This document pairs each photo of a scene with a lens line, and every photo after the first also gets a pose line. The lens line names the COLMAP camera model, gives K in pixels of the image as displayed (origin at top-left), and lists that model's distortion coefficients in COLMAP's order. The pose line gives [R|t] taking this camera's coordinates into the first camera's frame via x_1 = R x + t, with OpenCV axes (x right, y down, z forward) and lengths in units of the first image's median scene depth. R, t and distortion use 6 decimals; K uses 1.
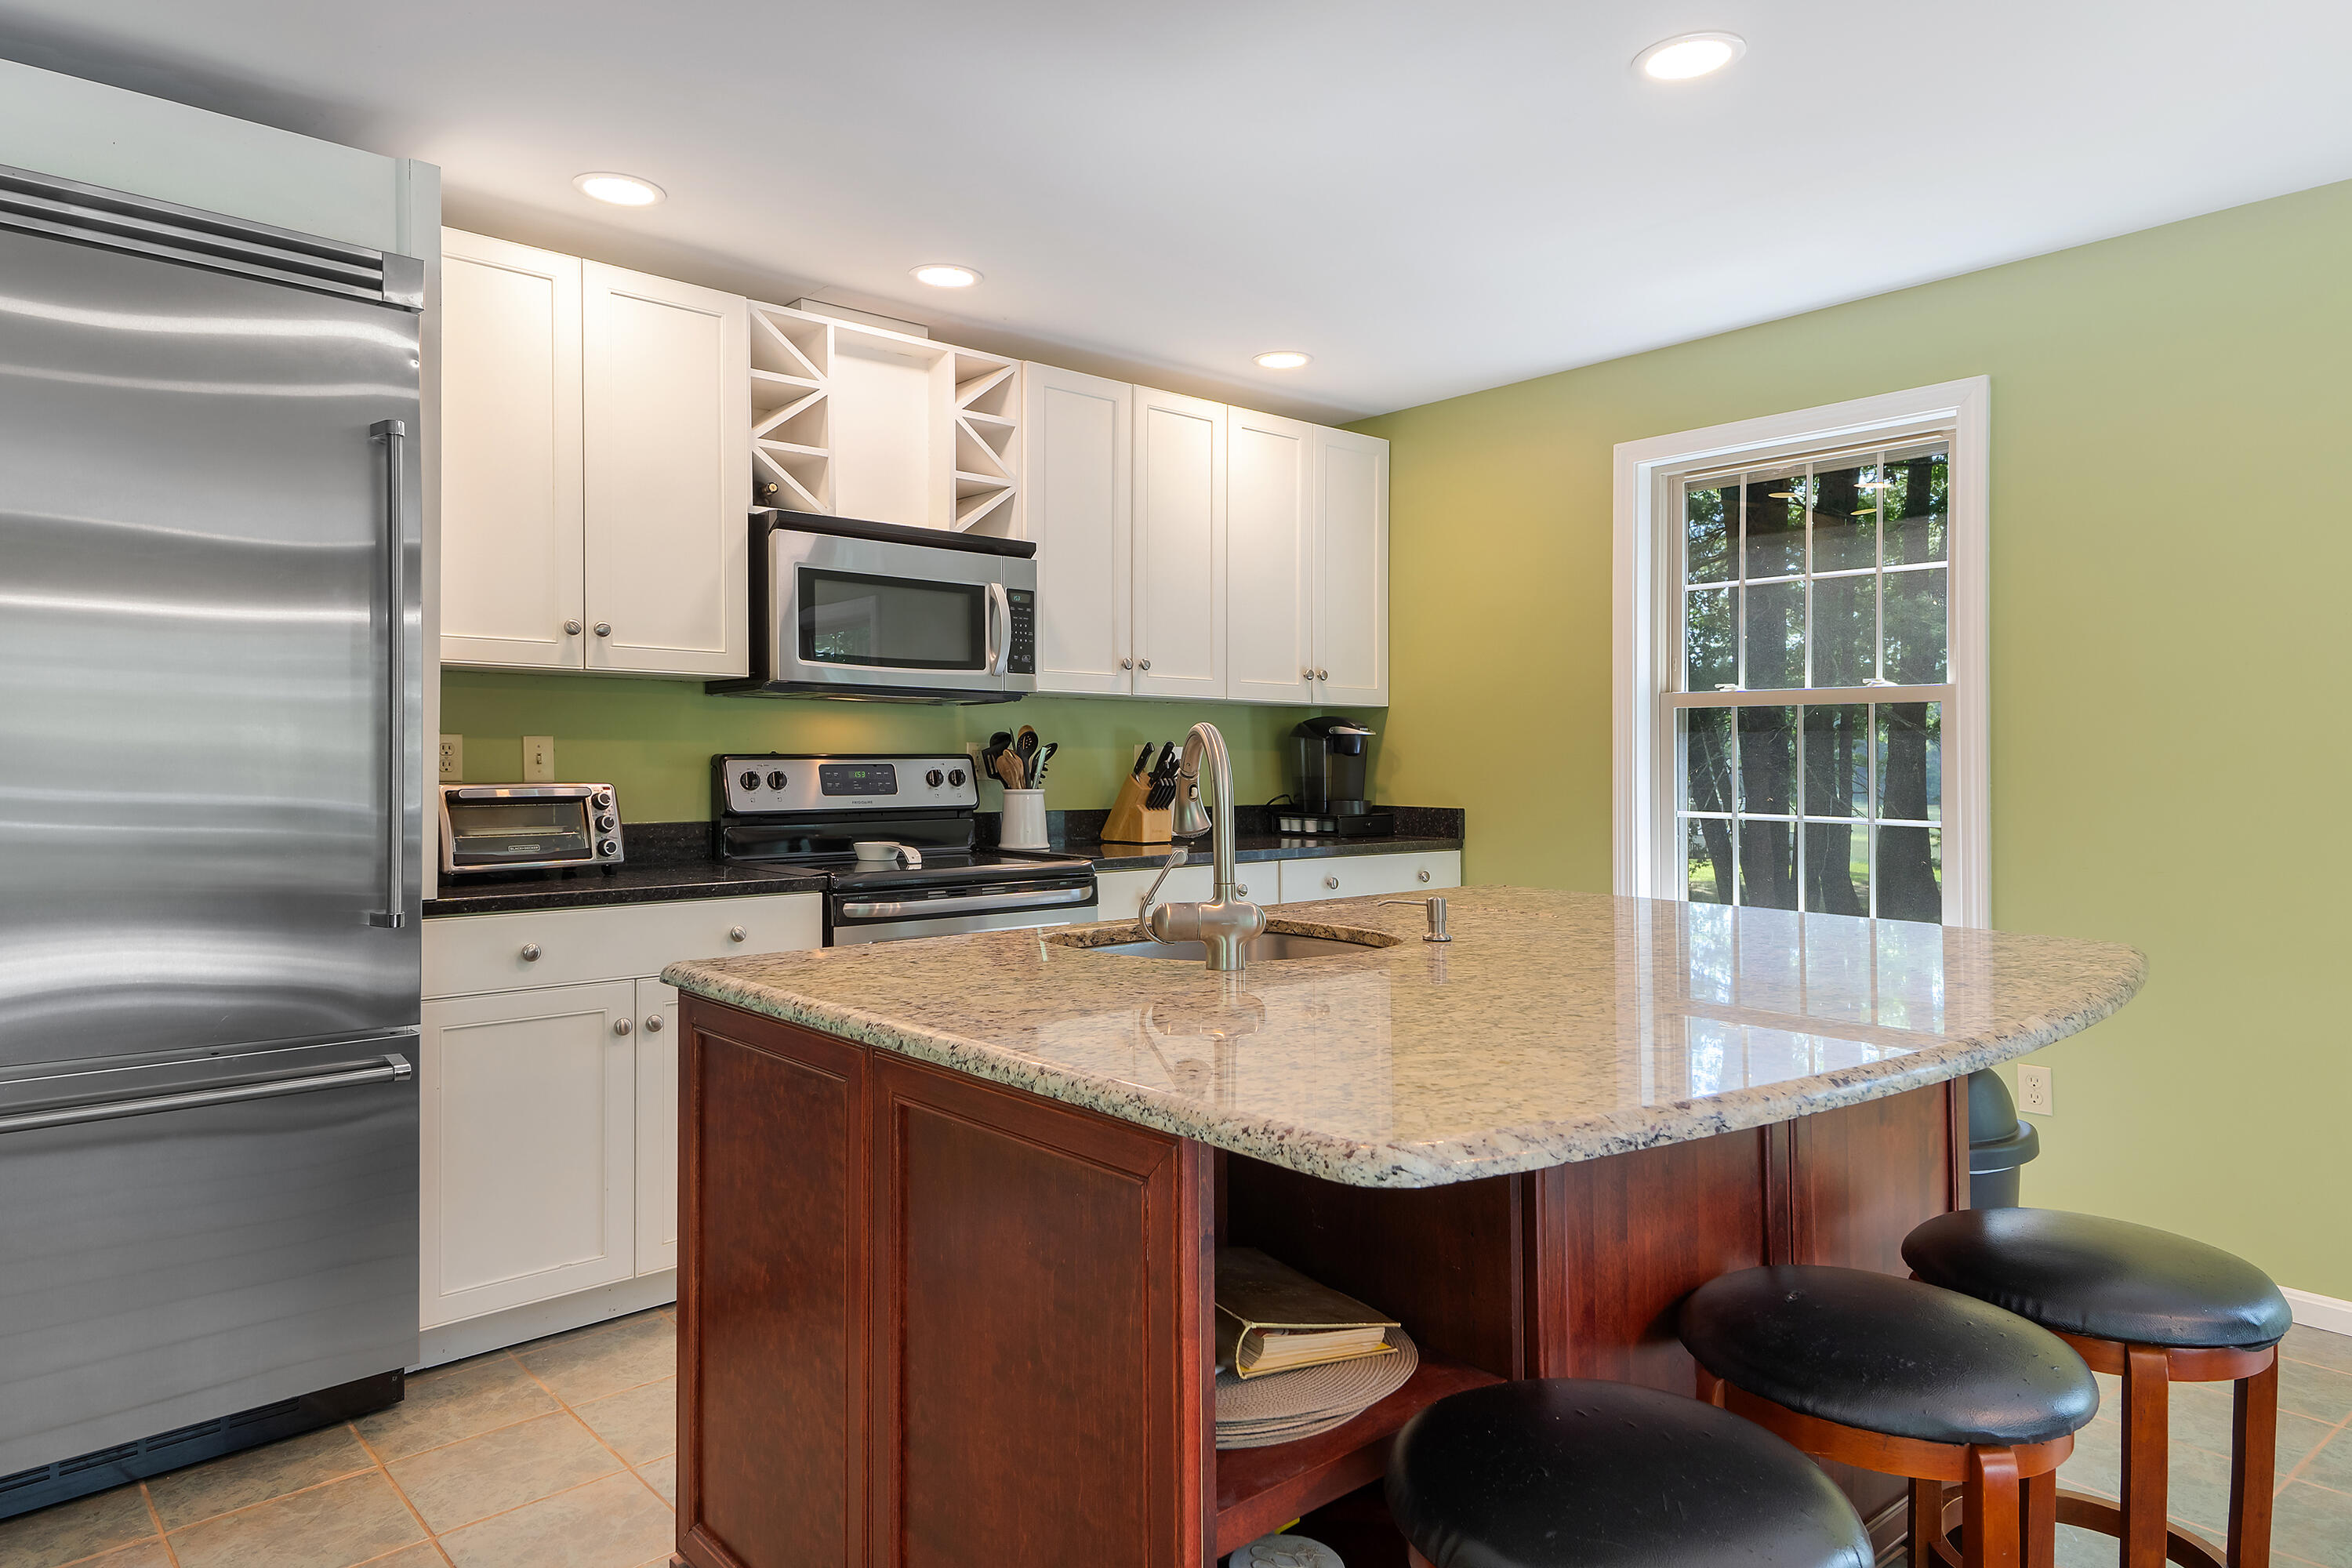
lens RADIAL K [[1489.4, 0, 1161.1], [0, 1489.4, 748.8], [0, 0, 1]] dist [0.080026, 0.000179]
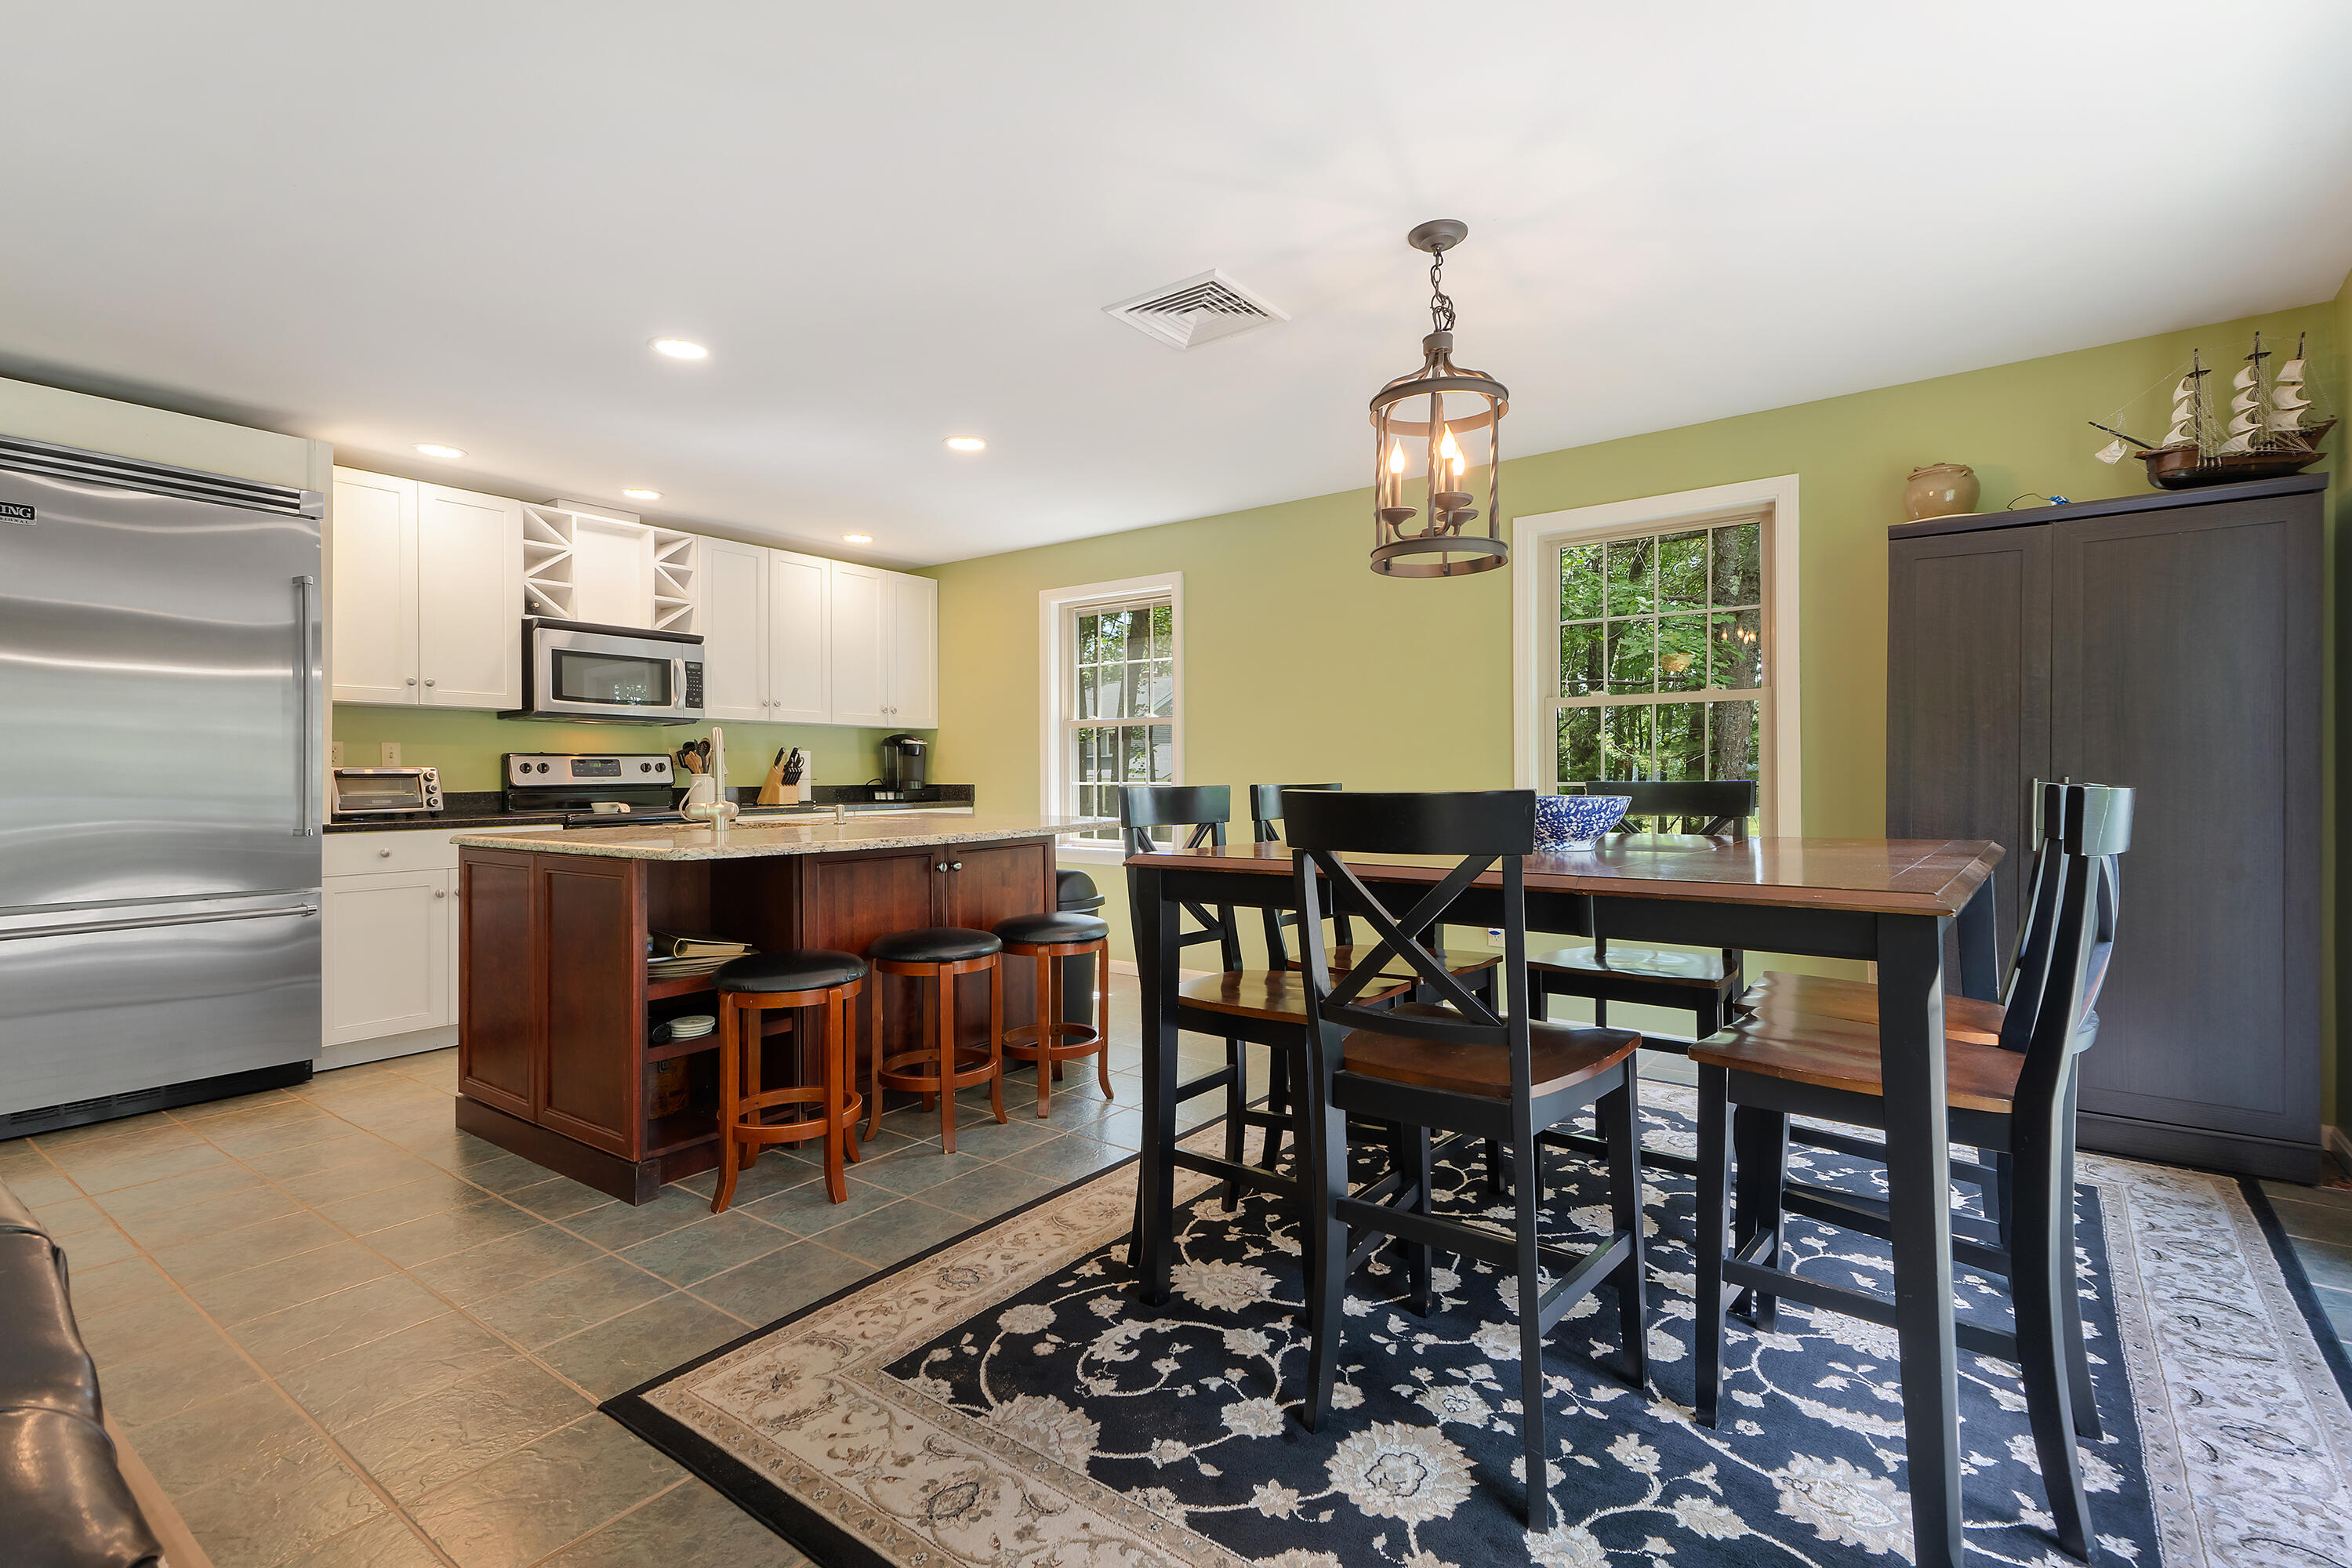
lens RADIAL K [[1109.0, 0, 1221.8], [0, 1109.0, 766.3], [0, 0, 1]] dist [0.002479, -0.000932]
pose [[0.970002, -0.006572, 0.243009, 0.198834], [0.007327, 0.999971, -0.002203, 0.027365], [-0.242987, 0.003918, 0.970022, -0.459744]]
